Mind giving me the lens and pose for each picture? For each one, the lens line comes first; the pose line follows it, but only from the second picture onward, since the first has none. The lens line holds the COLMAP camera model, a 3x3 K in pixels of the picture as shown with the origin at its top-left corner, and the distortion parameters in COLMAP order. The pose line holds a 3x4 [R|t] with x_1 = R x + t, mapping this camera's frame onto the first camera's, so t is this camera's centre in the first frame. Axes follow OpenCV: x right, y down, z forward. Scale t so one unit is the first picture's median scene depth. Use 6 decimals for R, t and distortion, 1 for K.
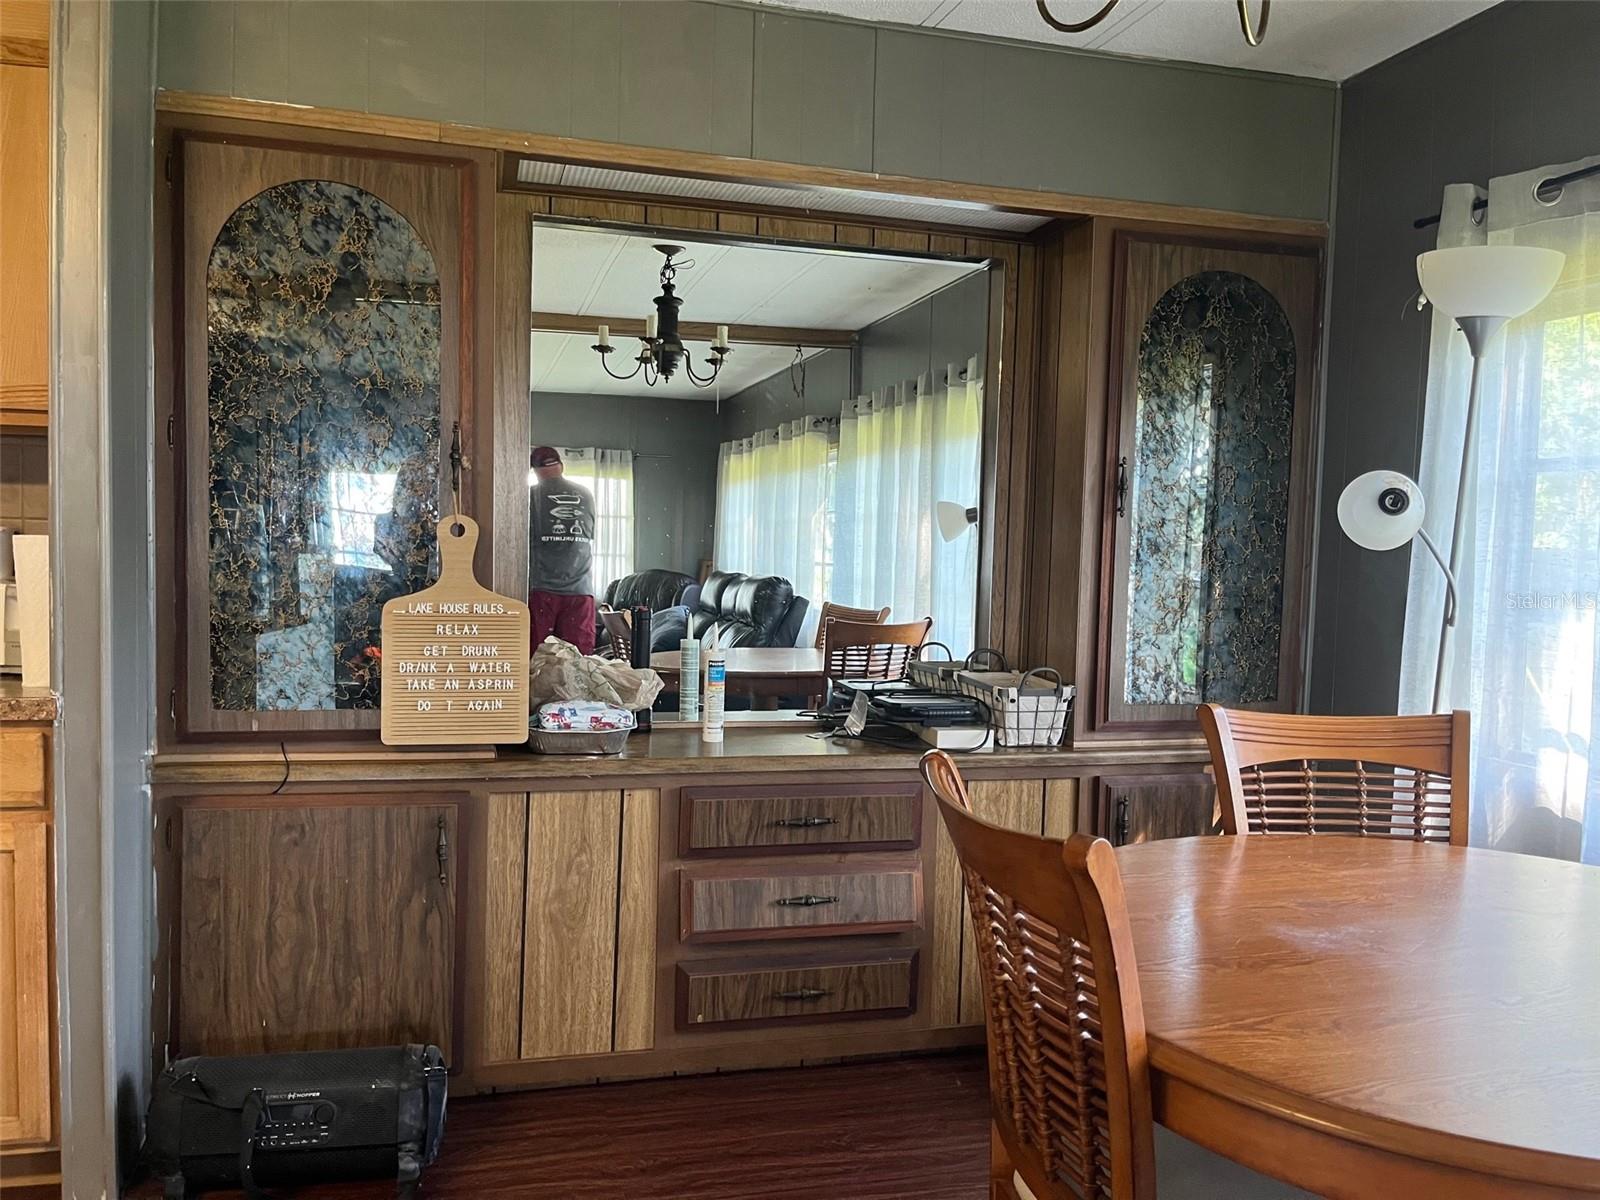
lens RADIAL K [[1215.5, 0, 794.5], [0, 1215.5, 607.8], [0, 0, 1]] dist [0.055675, -0.076364]
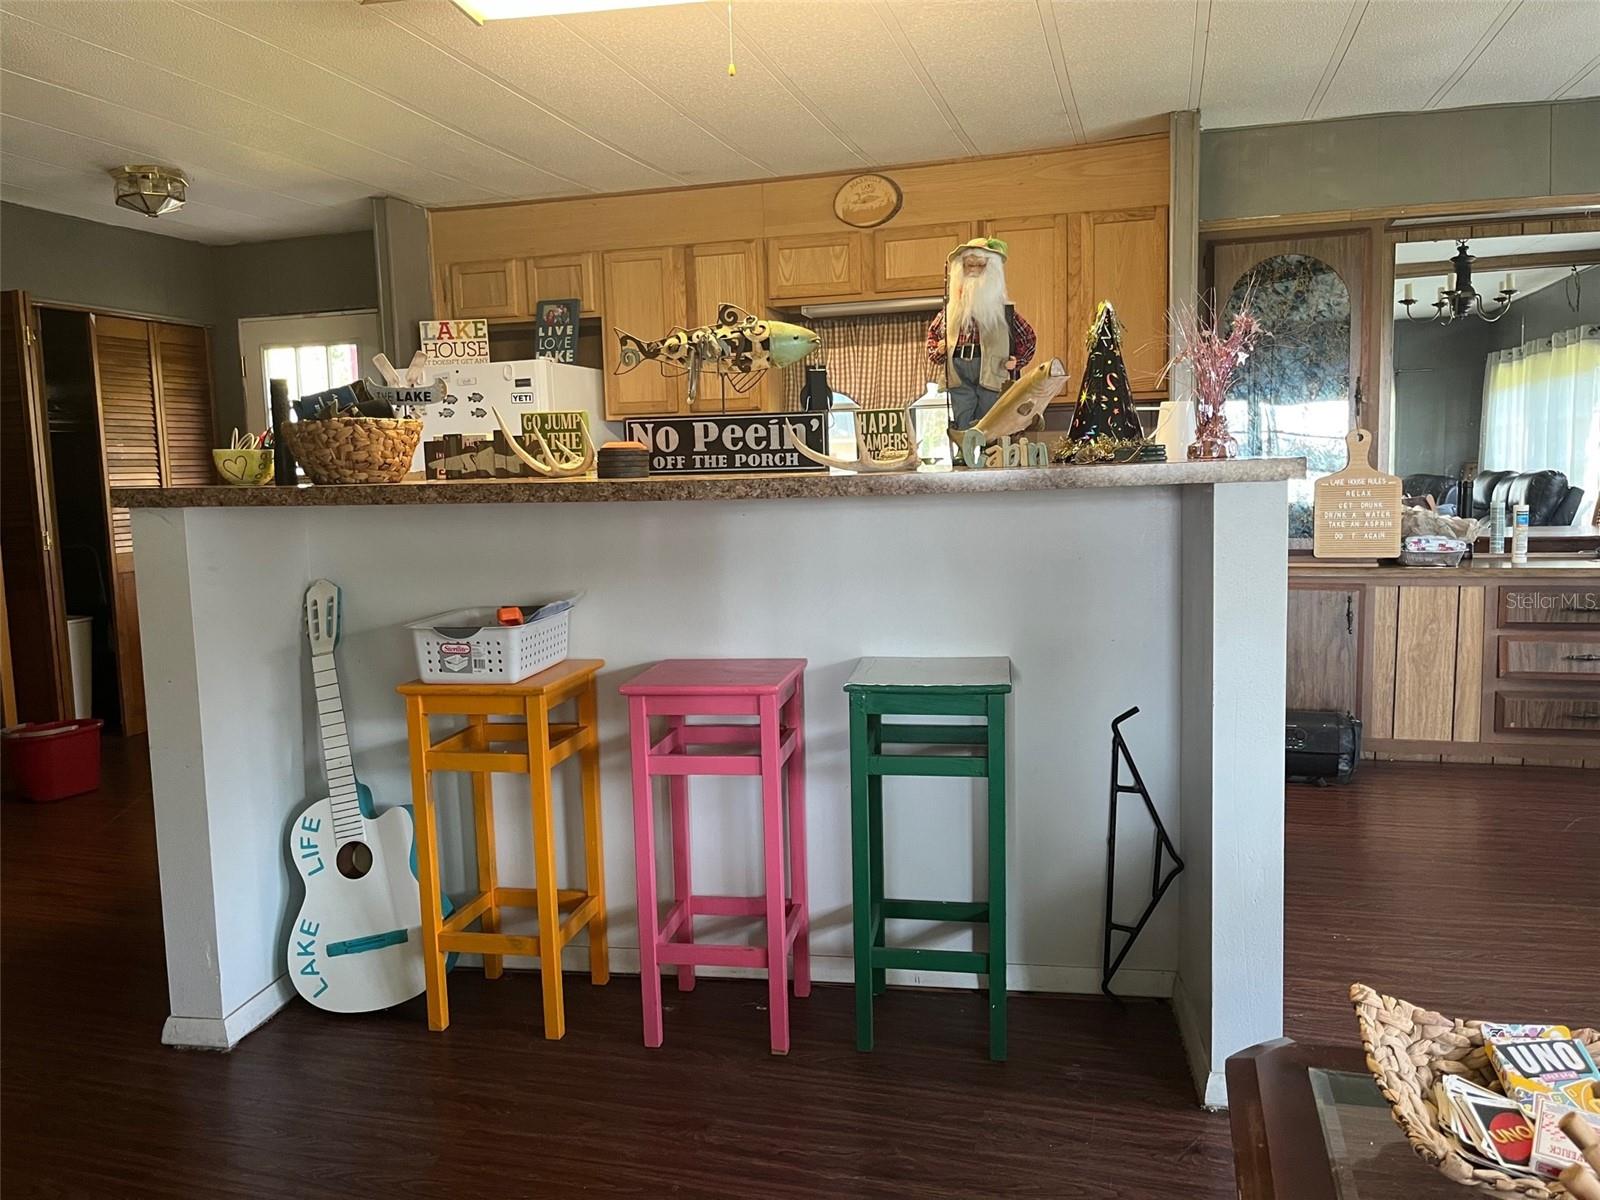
lens RADIAL K [[1215.5, 0, 794.1], [0, 1215.5, 602.3], [0, 0, 1]] dist [0.055675, -0.076364]
pose [[0.850607, 0.006961, -0.525755, -0.031431], [0.021917, 0.998574, 0.048680, 0.067959], [0.525344, -0.052931, 0.849242, -0.923218]]
